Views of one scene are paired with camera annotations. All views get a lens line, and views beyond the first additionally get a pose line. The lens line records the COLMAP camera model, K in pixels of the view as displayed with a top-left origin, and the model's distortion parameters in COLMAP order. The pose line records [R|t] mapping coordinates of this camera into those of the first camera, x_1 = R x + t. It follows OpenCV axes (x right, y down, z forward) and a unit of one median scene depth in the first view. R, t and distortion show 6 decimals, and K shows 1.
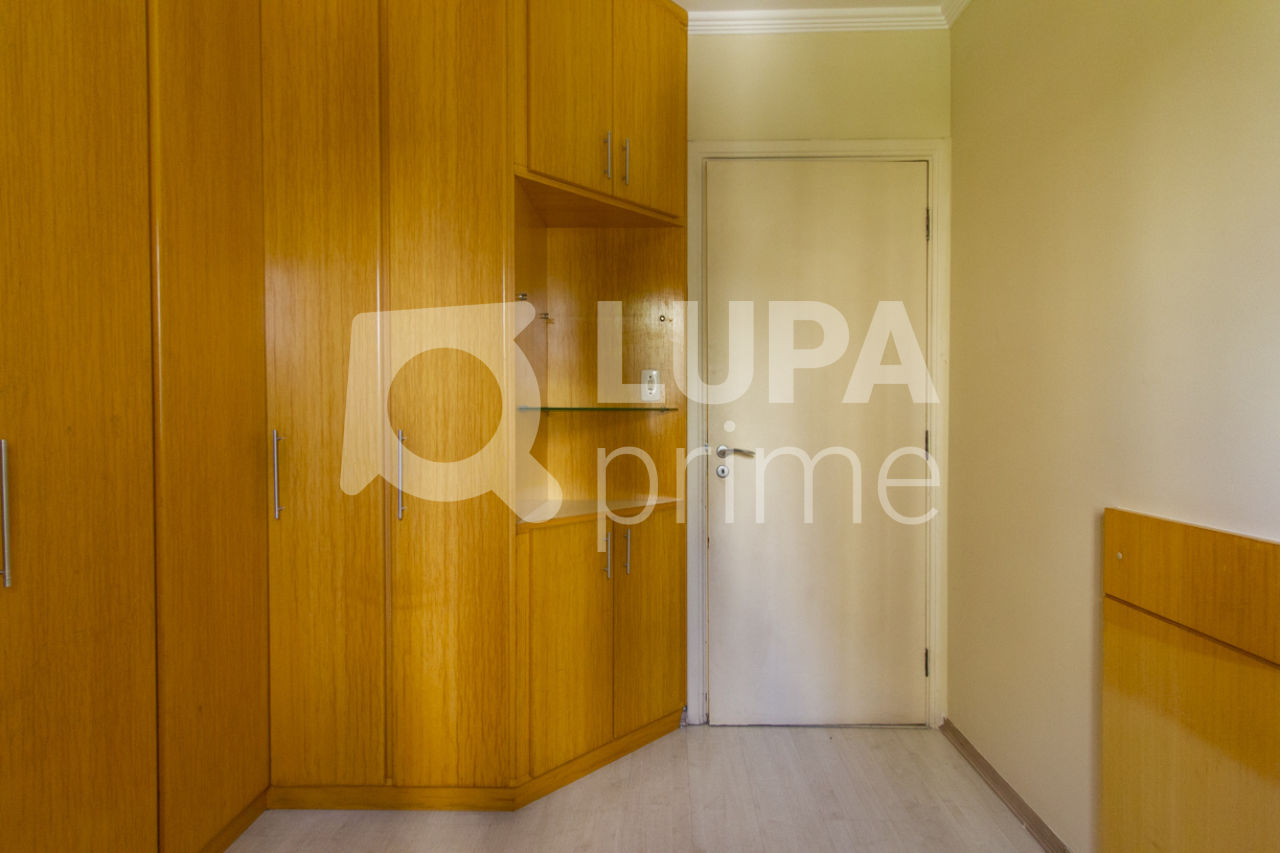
lens RADIAL K [[613.2, 0, 642.7], [0, 613.2, 422.6], [0, 0, 1]] dist [-0.001288, -0.000455]
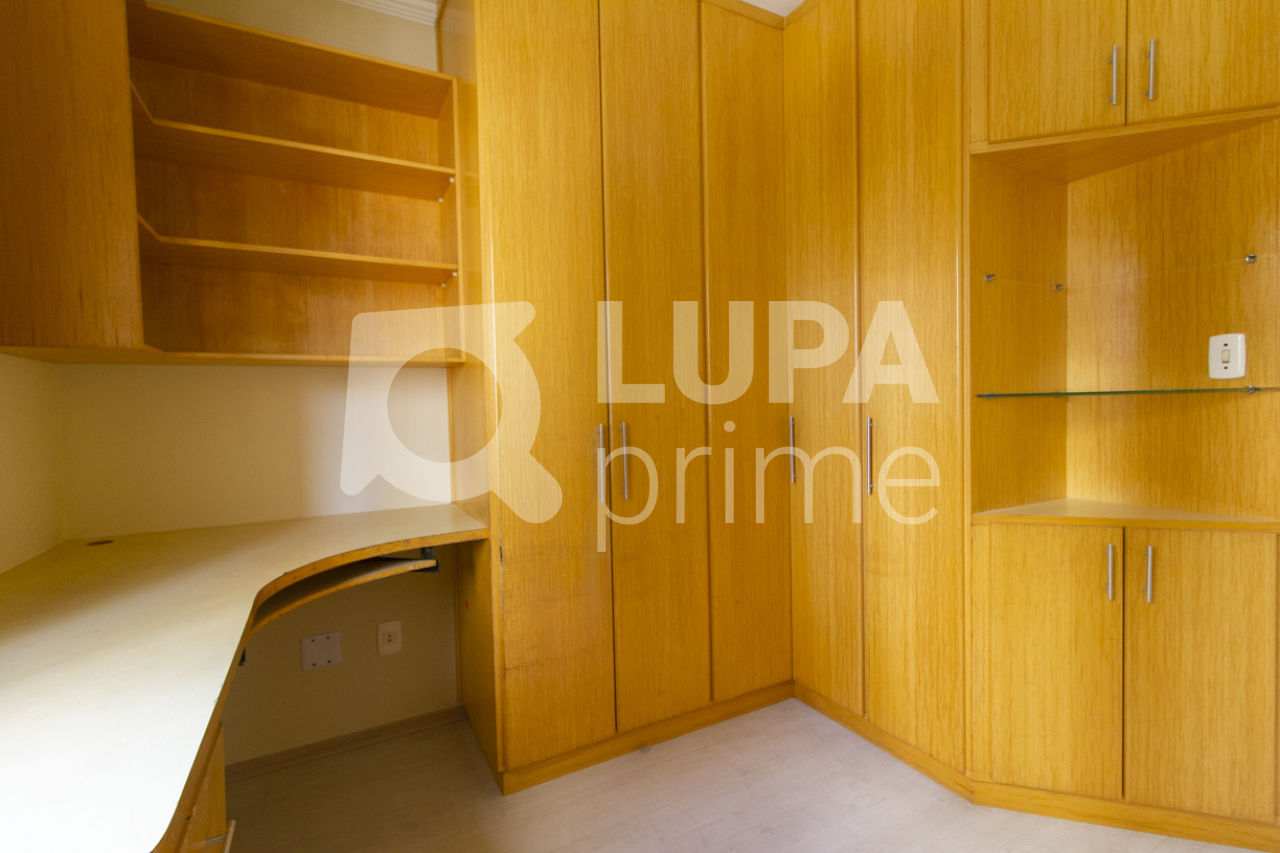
lens RADIAL K [[589.0, 0, 644.4], [0, 589.0, 424.2], [0, 0, 1]] dist [0.002418, 0.000257]
pose [[0.493755, 0.017516, -0.869425, 0.354701], [0.010306, 0.999609, 0.025992, -0.008532], [0.869540, -0.021794, 0.493382, 0.084643]]
